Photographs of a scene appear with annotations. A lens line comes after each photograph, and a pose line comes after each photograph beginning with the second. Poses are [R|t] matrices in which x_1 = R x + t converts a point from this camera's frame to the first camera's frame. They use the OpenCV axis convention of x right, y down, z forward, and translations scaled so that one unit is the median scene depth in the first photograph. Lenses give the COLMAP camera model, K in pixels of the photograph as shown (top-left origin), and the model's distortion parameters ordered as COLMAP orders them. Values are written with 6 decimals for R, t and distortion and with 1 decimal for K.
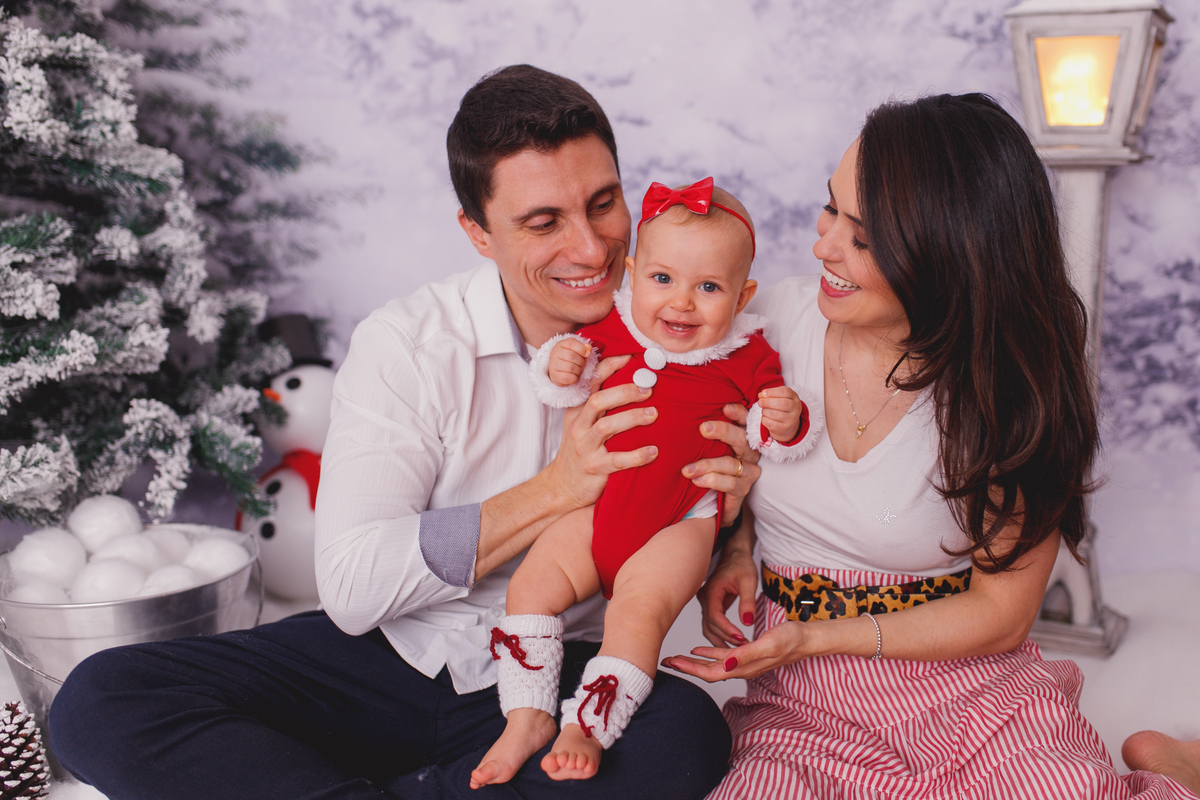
lens RADIAL K [[1234.0, 0, 649.8], [0, 1234.0, 404.7], [0, 0, 1]] dist [-0.003538, 0.000000]
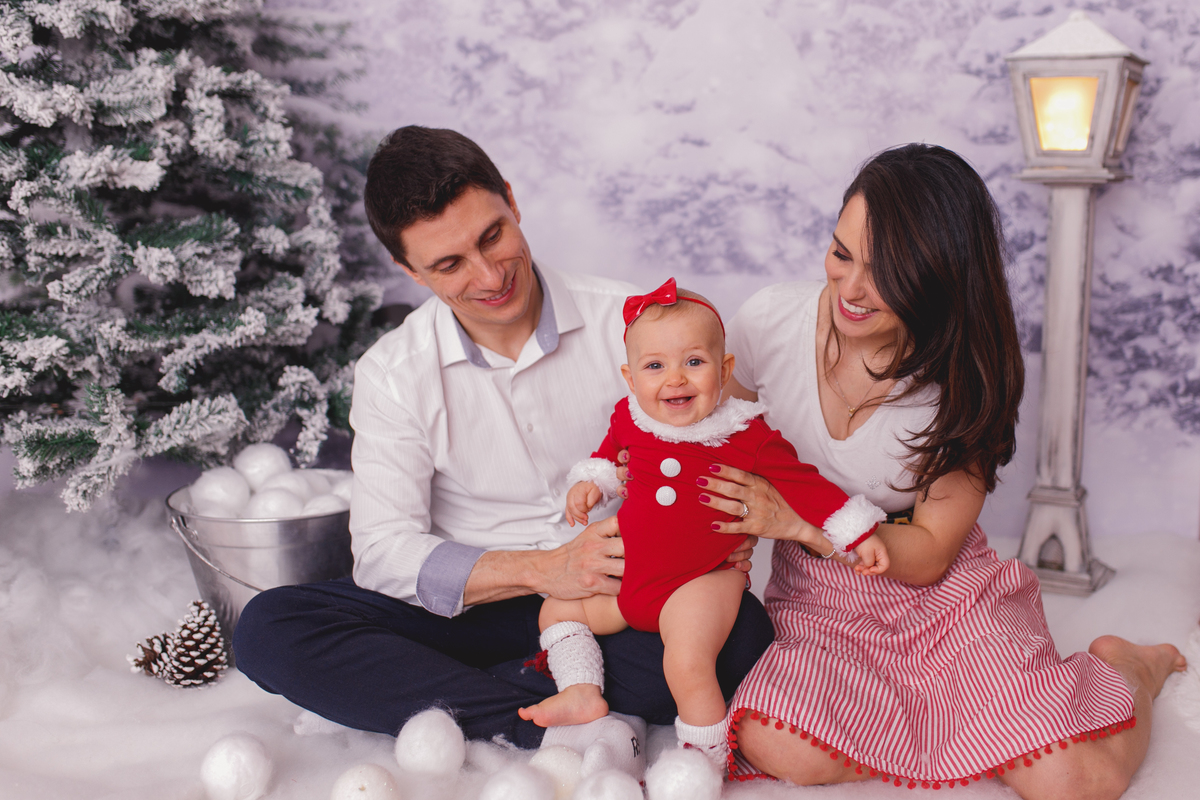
lens RADIAL K [[1234.0, 0, 677.8], [0, 1234.0, 379.4], [0, 0, 1]] dist [-0.003538, 0.000000]
pose [[0.999744, 0.011592, -0.019413, -0.004650], [-0.012188, 0.999449, -0.030858, 0.034318], [0.019044, 0.031087, 0.999335, -0.178574]]
